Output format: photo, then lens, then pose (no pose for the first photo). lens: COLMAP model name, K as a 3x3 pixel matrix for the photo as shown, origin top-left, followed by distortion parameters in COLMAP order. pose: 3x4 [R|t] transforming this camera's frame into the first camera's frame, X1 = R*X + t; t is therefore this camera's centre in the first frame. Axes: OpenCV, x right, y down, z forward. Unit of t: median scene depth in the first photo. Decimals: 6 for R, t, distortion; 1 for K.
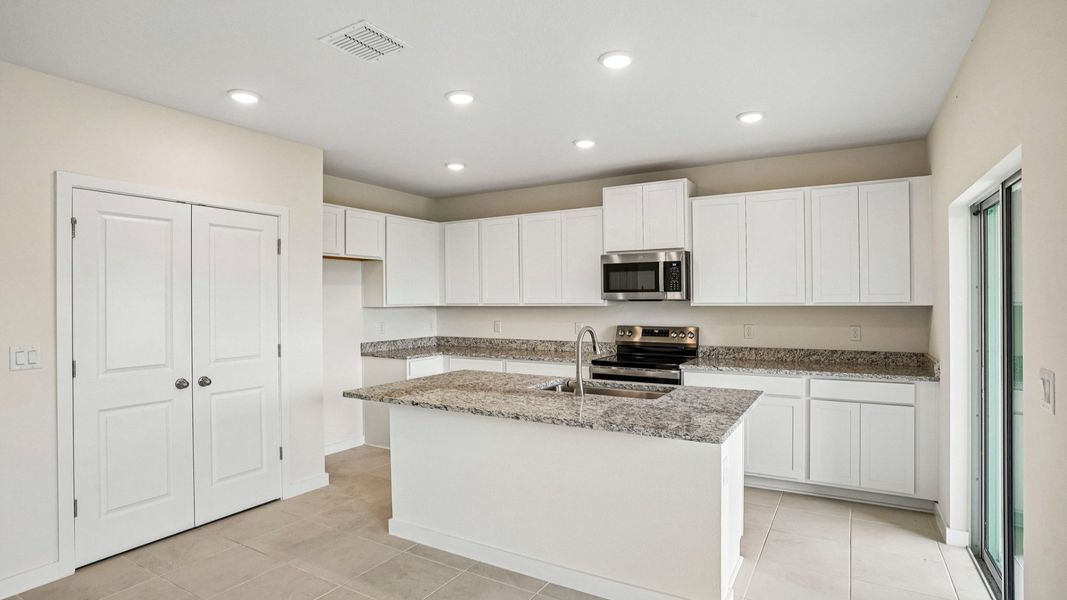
lens RADIAL K [[553.8, 0, 536.7], [0, 553.8, 298.5], [0, 0, 1]] dist [-0.037639, 0.001875]
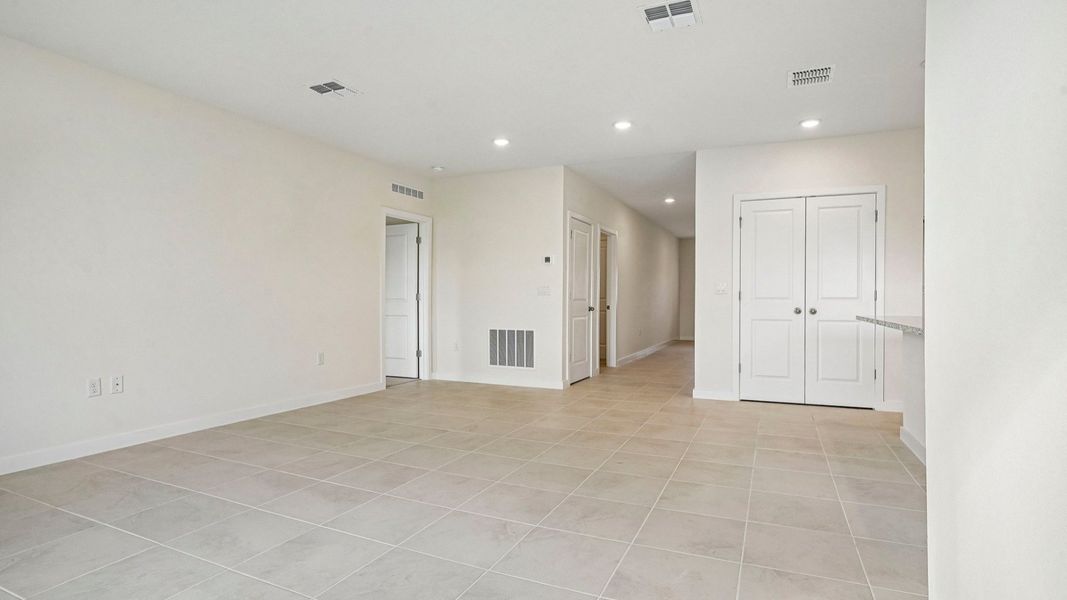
lens RADIAL K [[531.9, 0, 530.9], [0, 531.9, 299.9], [0, 0, 1]] dist [-0.057123, 0.022000]
pose [[0.090118, 0.007519, -0.995903, 0.596183], [-0.000596, 0.999972, 0.007496, 0.082908], [0.995931, -0.000082, 0.090120, 0.057812]]
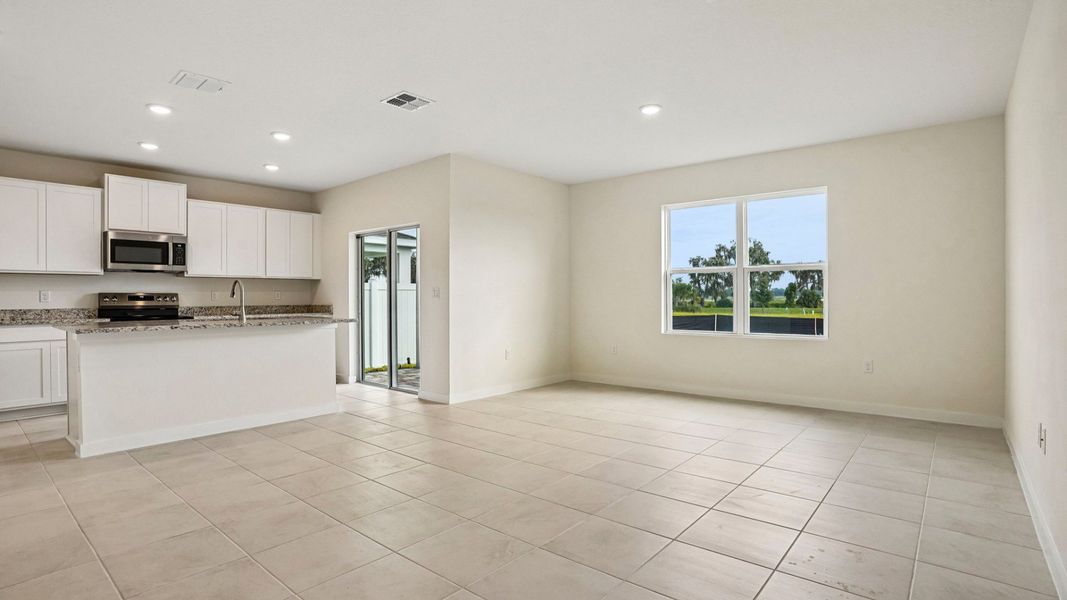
lens RADIAL K [[531.9, 0, 535.9], [0, 531.9, 292.8], [0, 0, 1]] dist [-0.057123, 0.022000]
pose [[0.178906, 0.014111, 0.983765, -0.852401], [0.002791, 0.999886, -0.014850, 0.076857], [-0.983862, 0.005402, 0.178846, -0.097158]]
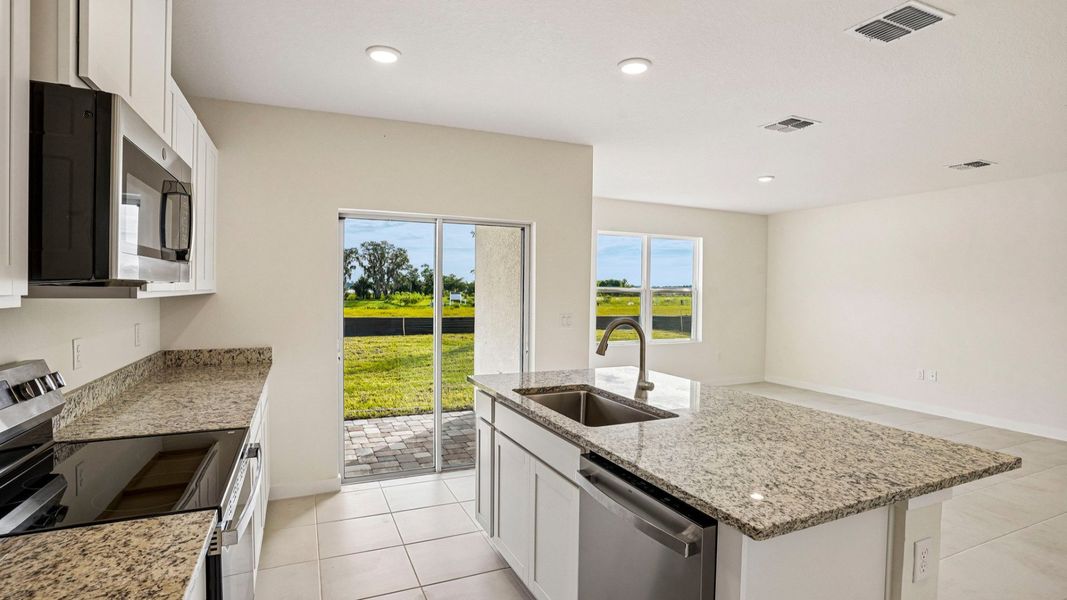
lens RADIAL K [[531.9, 0, 544.1], [0, 531.9, 294.7], [0, 0, 1]] dist [-0.057123, 0.022000]
pose [[-0.830504, -0.007028, 0.556969, -0.187516], [-0.004664, 0.999973, 0.005662, 0.006566], [-0.556994, 0.002105, -0.830514, 1.164948]]
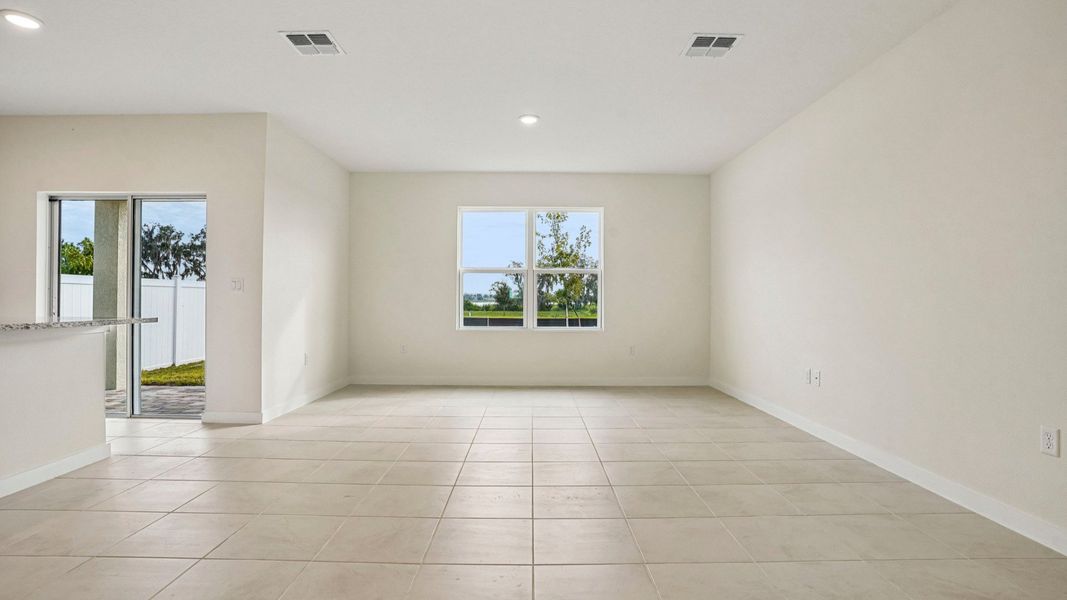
lens RADIAL K [[531.9, 0, 537.6], [0, 531.9, 297.0], [0, 0, 1]] dist [-0.057123, 0.022000]
pose [[-0.500729, 0.012094, 0.865520, -0.781946], [-0.000083, 0.999902, -0.014020, 0.093787], [-0.865604, -0.007092, -0.500678, 0.353735]]
